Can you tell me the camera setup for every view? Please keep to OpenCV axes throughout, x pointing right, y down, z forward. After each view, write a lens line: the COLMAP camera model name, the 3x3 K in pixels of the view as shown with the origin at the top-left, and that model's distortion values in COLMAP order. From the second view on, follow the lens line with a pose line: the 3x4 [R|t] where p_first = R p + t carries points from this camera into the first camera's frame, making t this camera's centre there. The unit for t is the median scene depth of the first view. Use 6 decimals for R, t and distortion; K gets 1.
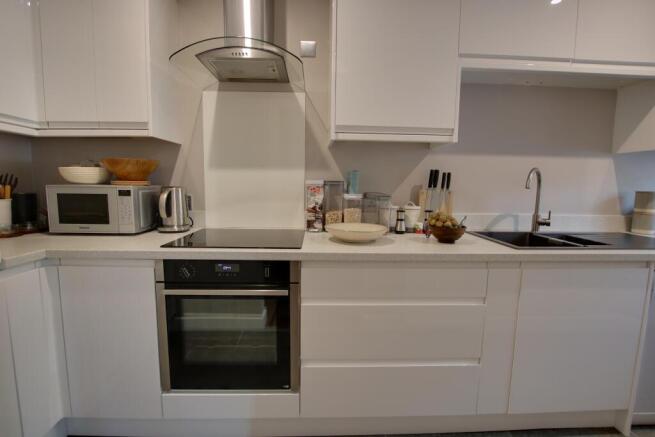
lens RADIAL K [[326.8, 0, 317.4], [0, 326.8, 218.1], [0, 0, 1]] dist [-0.004123, -0.000252]
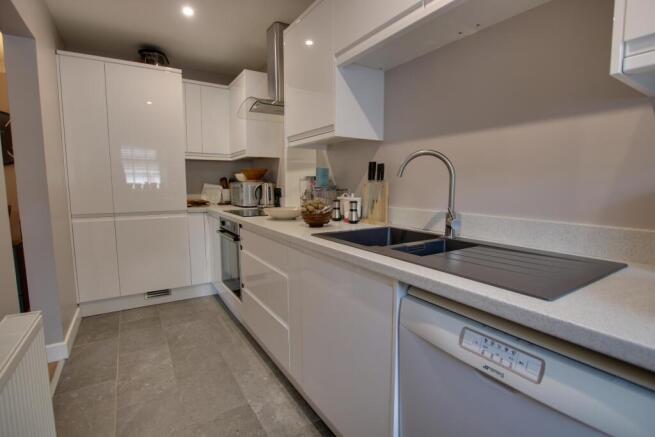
lens RADIAL K [[326.8, 0, 317.4], [0, 326.8, 218.1], [0, 0, 1]] dist [-0.004123, -0.000252]
pose [[0.474280, 0.077421, -0.876963, 1.190270], [-0.089556, 0.995201, 0.039426, -0.000854], [0.875807, 0.059839, 0.478937, 0.394716]]
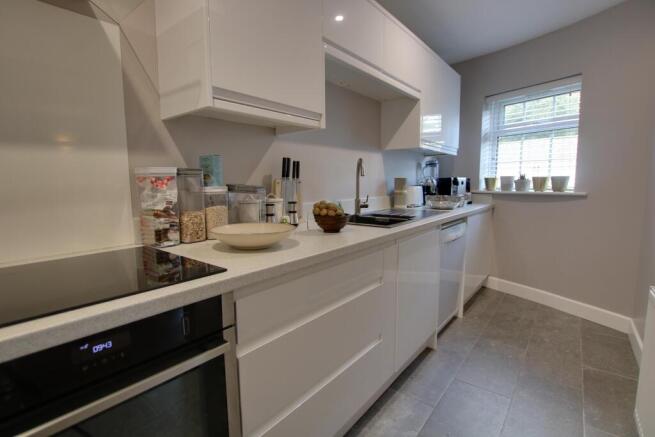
lens RADIAL K [[326.8, 0, 317.4], [0, 326.8, 218.1], [0, 0, 1]] dist [-0.004123, -0.000252]
pose [[0.650957, -0.105108, 0.751803, -0.305560], [0.101739, 0.993513, 0.050809, -0.017071], [-0.752266, 0.043413, 0.657428, 0.340592]]
